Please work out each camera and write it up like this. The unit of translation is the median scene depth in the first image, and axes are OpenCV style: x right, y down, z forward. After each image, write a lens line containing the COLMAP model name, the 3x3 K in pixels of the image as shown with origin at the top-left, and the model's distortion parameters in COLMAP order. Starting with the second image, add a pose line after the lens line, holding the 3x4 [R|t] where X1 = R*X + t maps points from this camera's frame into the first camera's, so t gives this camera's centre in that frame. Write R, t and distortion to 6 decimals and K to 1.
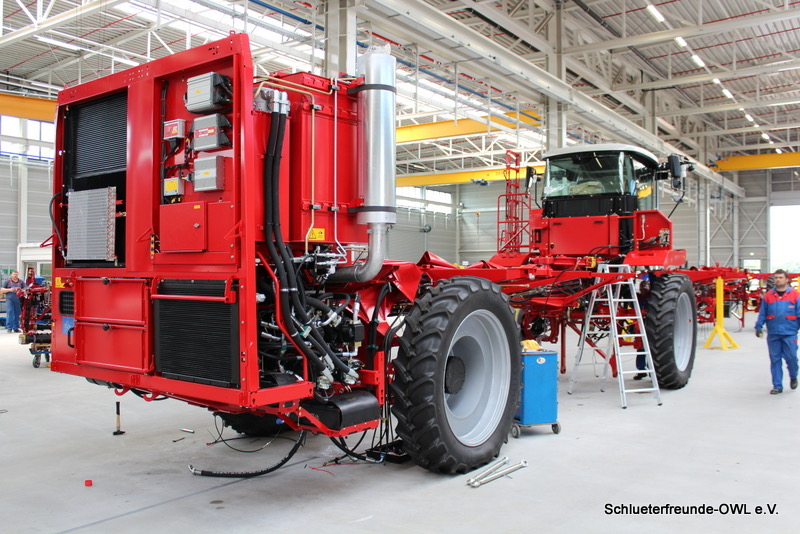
lens RADIAL K [[691.0, 0, 400.0], [0, 691.0, 267.0], [0, 0, 1]] dist [-0.082024, -0.005475]
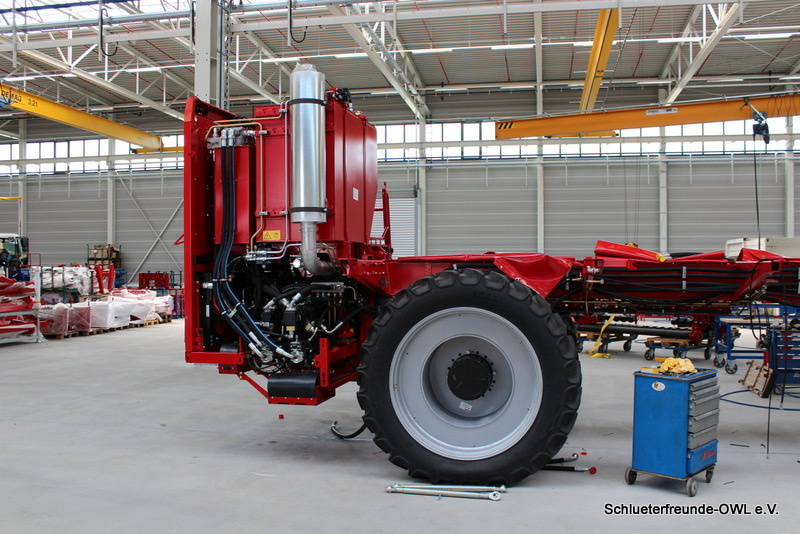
lens RADIAL K [[691.0, 0, 400.0], [0, 691.0, 267.0], [0, 0, 1]] dist [-0.082024, -0.005475]
pose [[0.411056, -0.014018, -0.911502, 3.102952], [0.018154, 0.999809, -0.007189, 0.060015], [0.911429, -0.013592, 0.411232, 2.009641]]
